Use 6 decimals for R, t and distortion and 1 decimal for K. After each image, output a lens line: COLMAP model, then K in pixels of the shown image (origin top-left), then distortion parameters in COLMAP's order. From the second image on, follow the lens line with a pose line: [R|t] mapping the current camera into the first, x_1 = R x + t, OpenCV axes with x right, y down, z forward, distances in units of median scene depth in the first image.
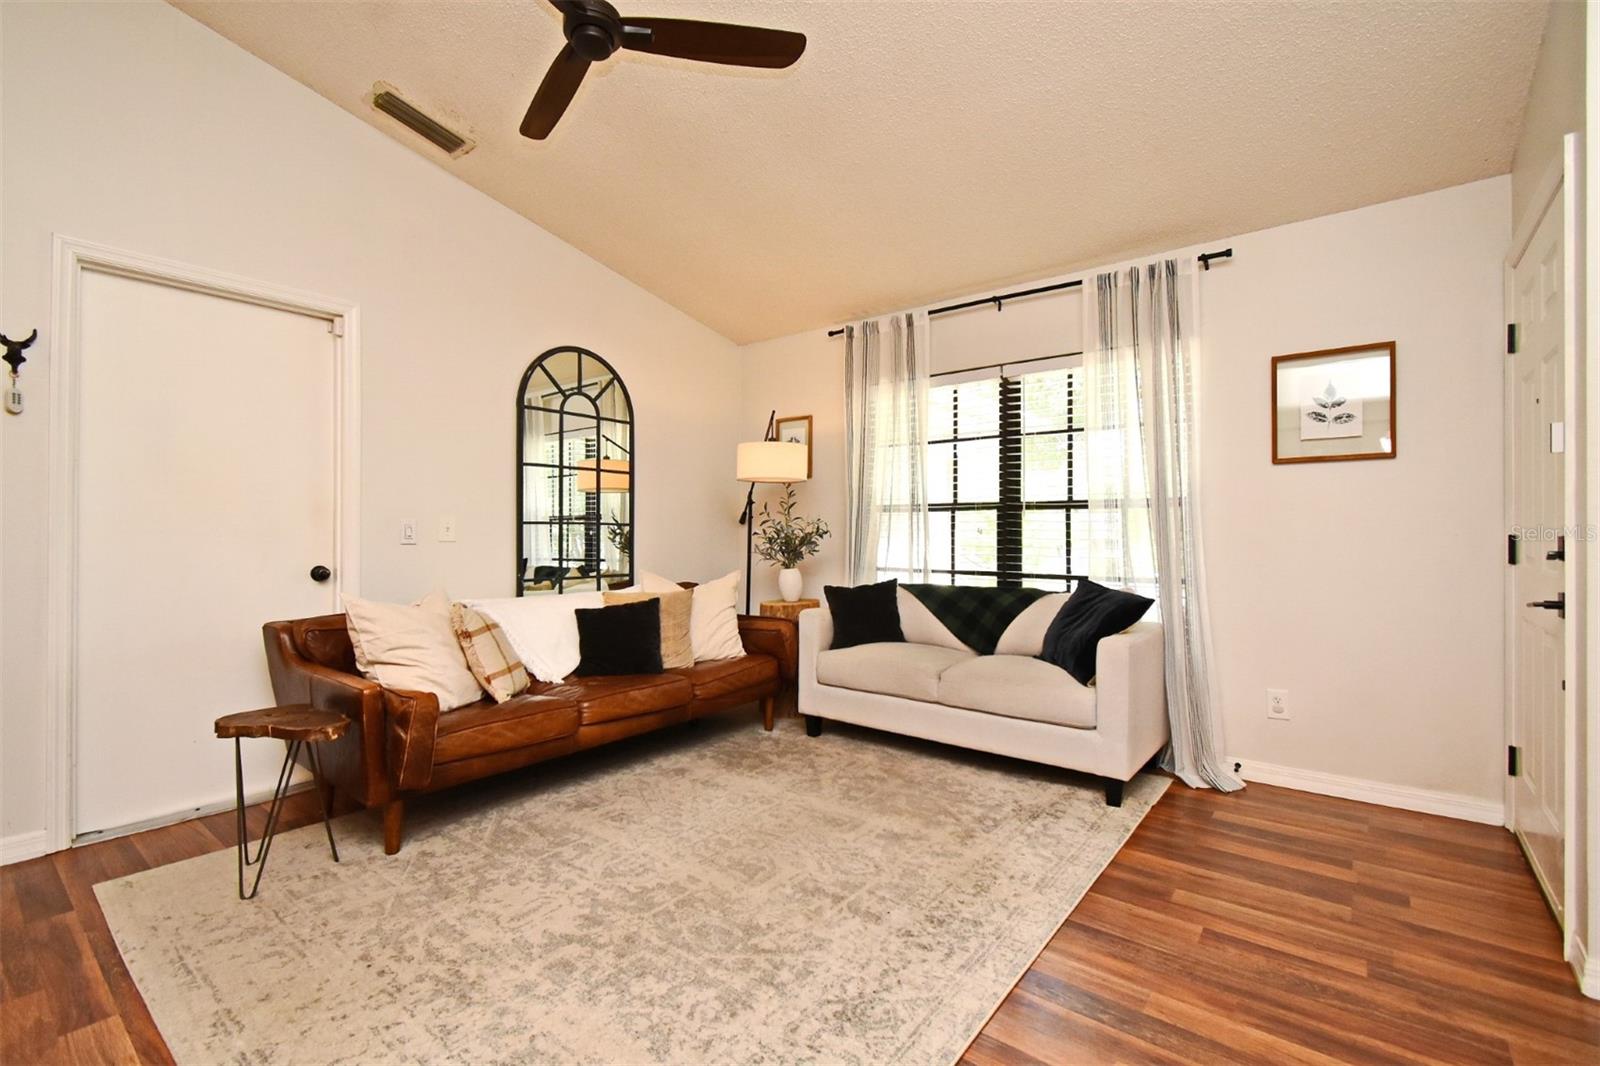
lens RADIAL K [[706.3, 0, 801.1], [0, 706.3, 529.7], [0, 0, 1]] dist [0.004607, -0.001922]
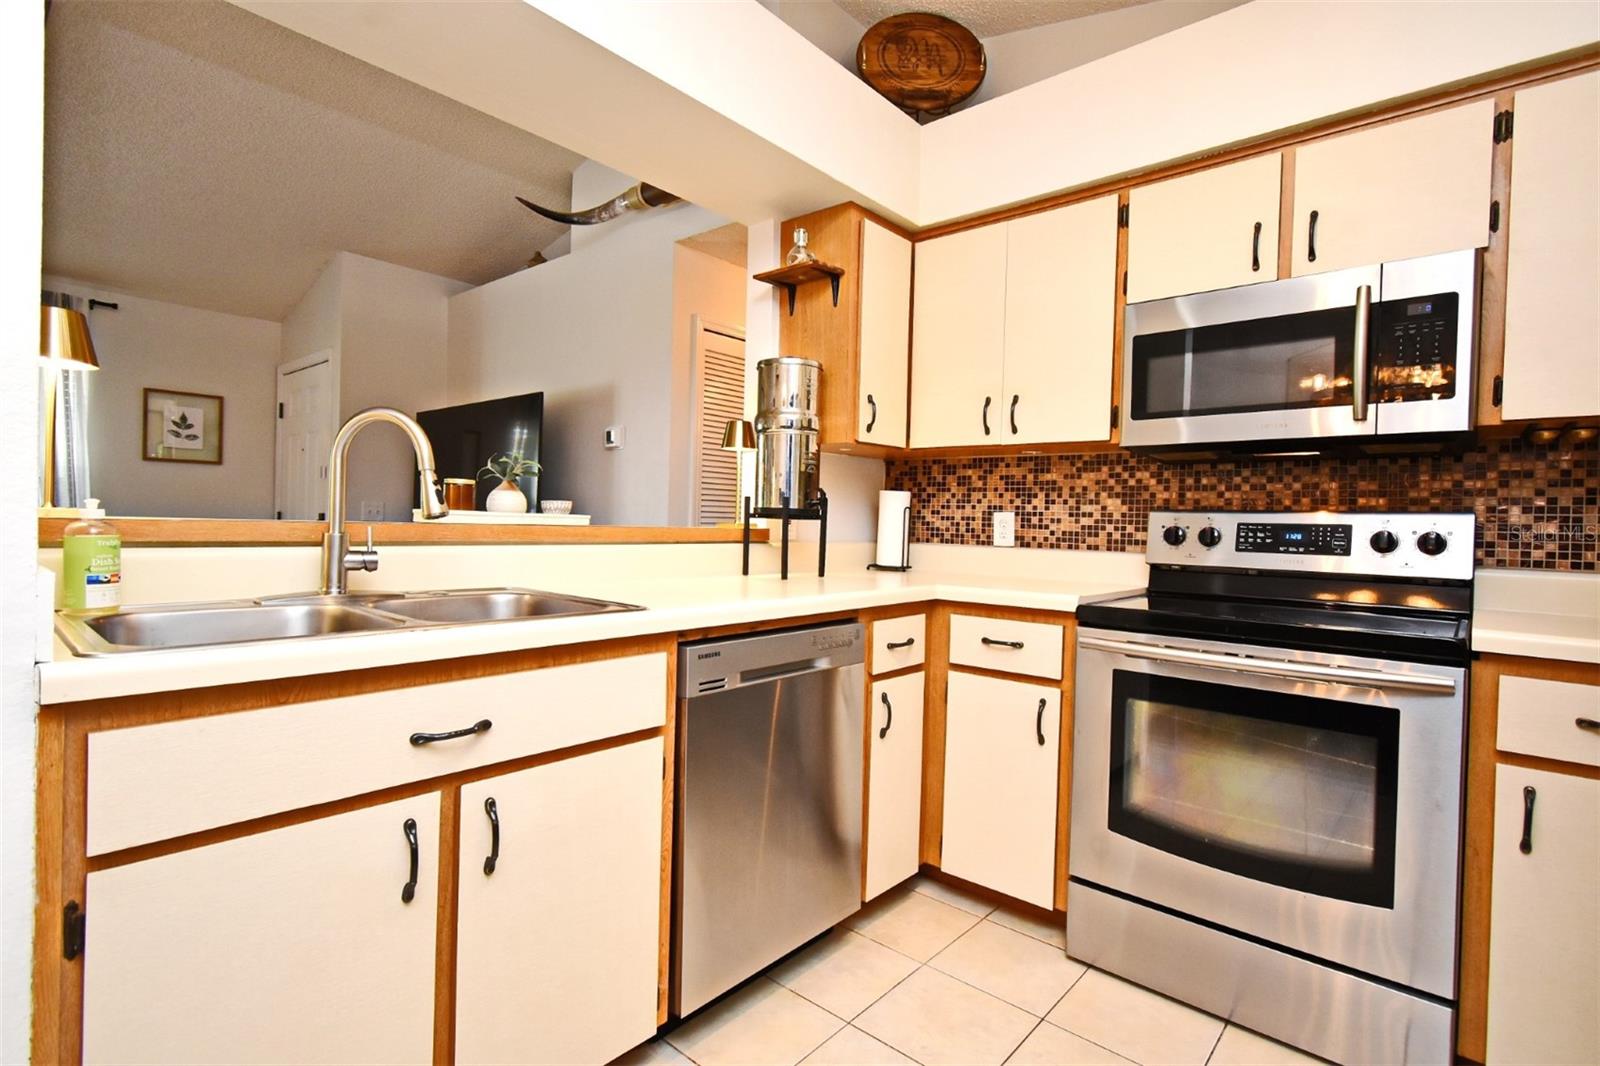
lens RADIAL K [[766.7, 0, 800.0], [0, 766.7, 533.0], [0, 0, 1]] dist [0.003137, -0.000422]
pose [[0.046924, -0.015113, 0.998784, -0.904067], [-0.029601, 0.999425, 0.016513, -0.007811], [-0.998460, -0.030340, 0.046450, -0.465784]]
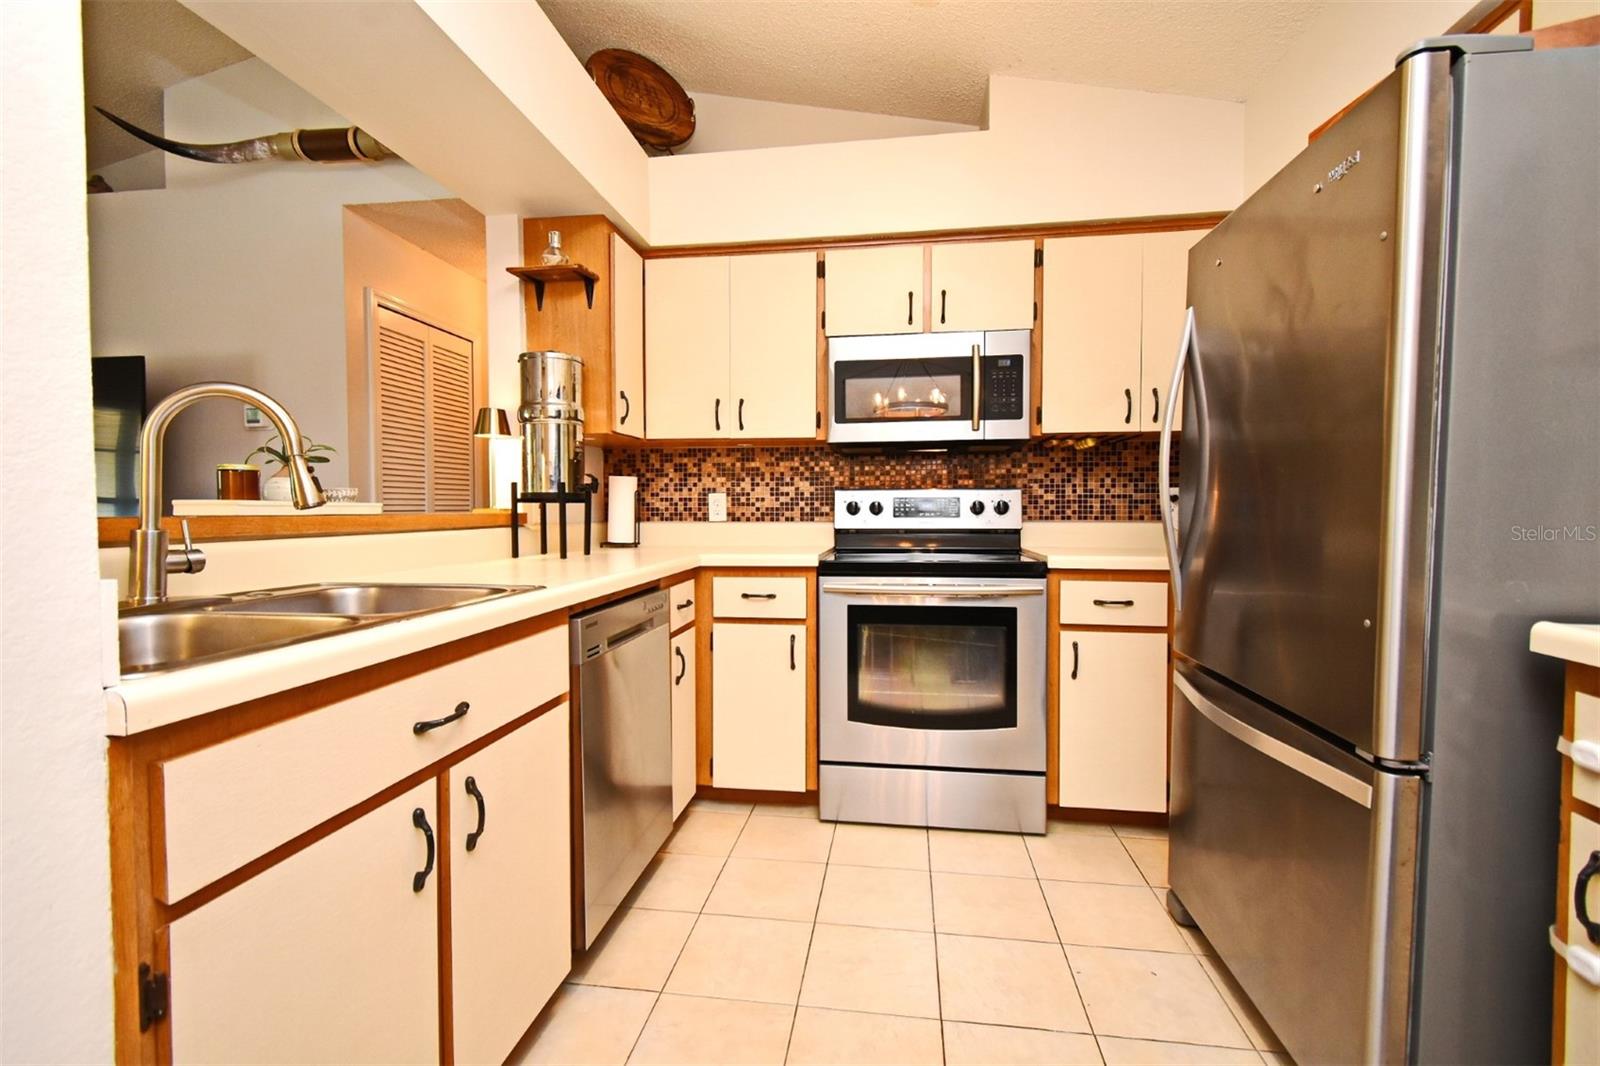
lens RADIAL K [[706.3, 0, 801.1], [0, 706.3, 529.7], [0, 0, 1]] dist [0.004607, -0.001922]
pose [[-0.502505, -0.025617, 0.864194, -0.928651], [-0.000701, 0.999573, 0.029223, -0.001973], [-0.864574, 0.014079, -0.502309, -0.247189]]
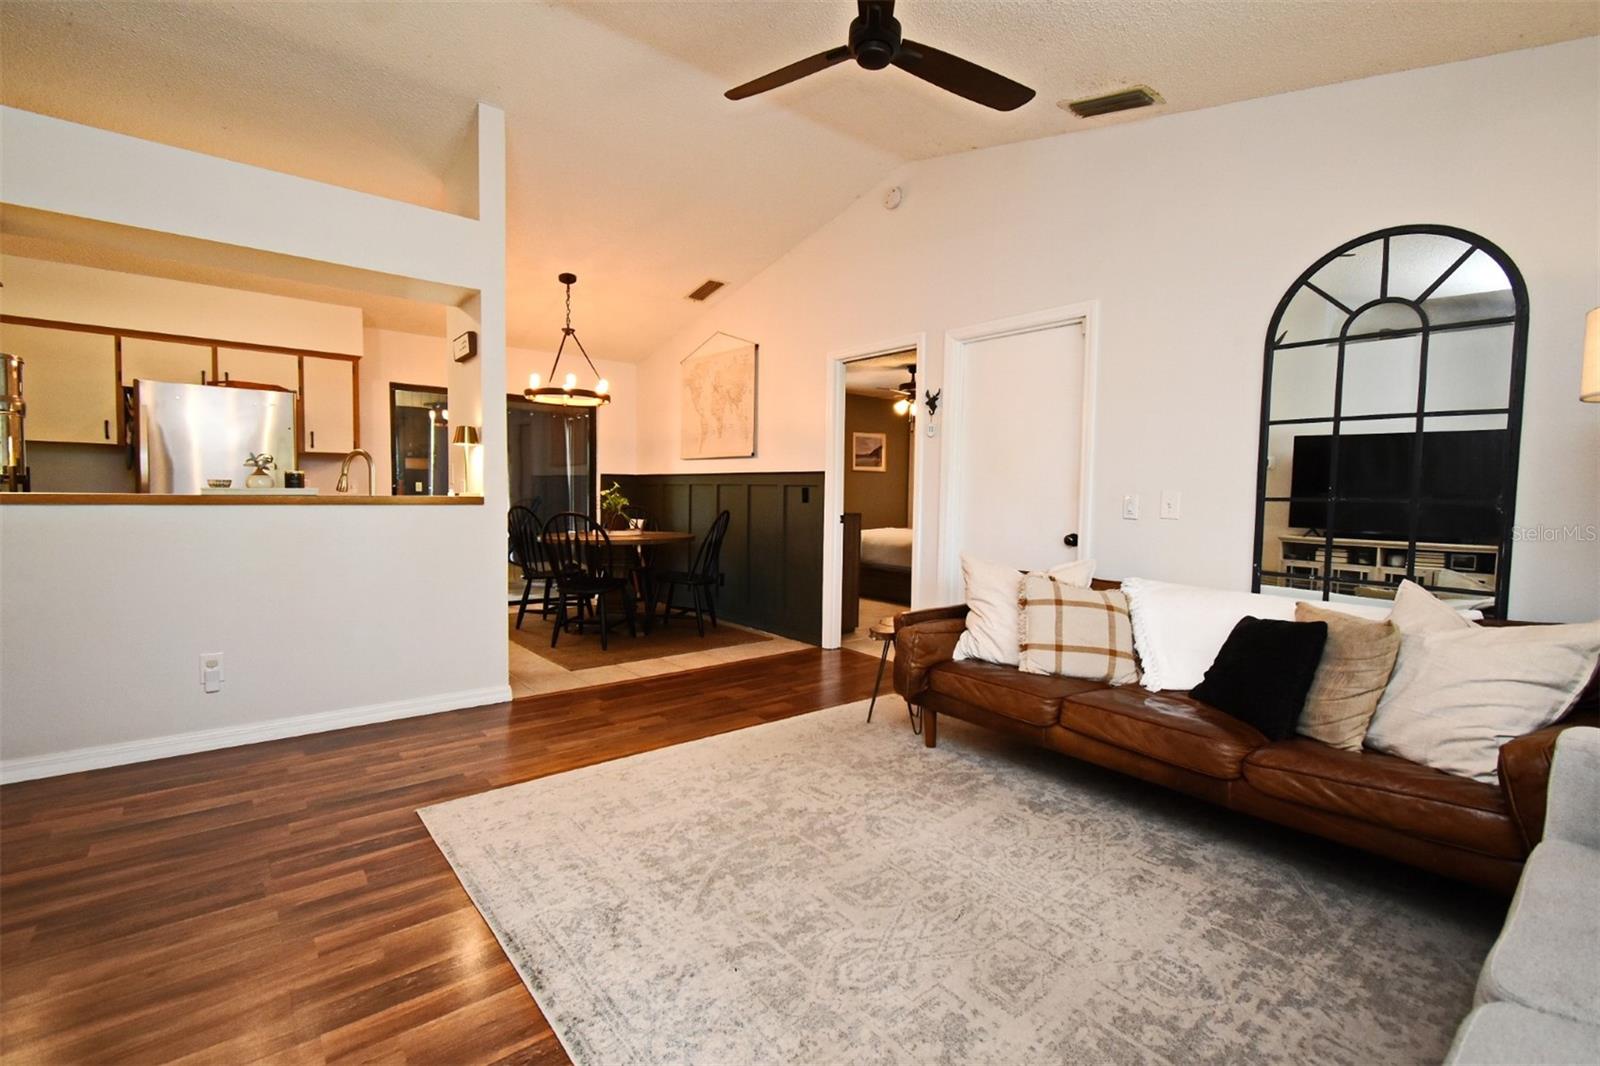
lens RADIAL K [[706.3, 0, 801.1], [0, 706.3, 529.7], [0, 0, 1]] dist [0.004607, -0.001922]
pose [[-0.214070, 0.047877, -0.975644, 0.599258], [-0.014981, 0.998520, 0.052286, -0.011447], [0.976703, 0.025809, -0.213036, 0.833524]]
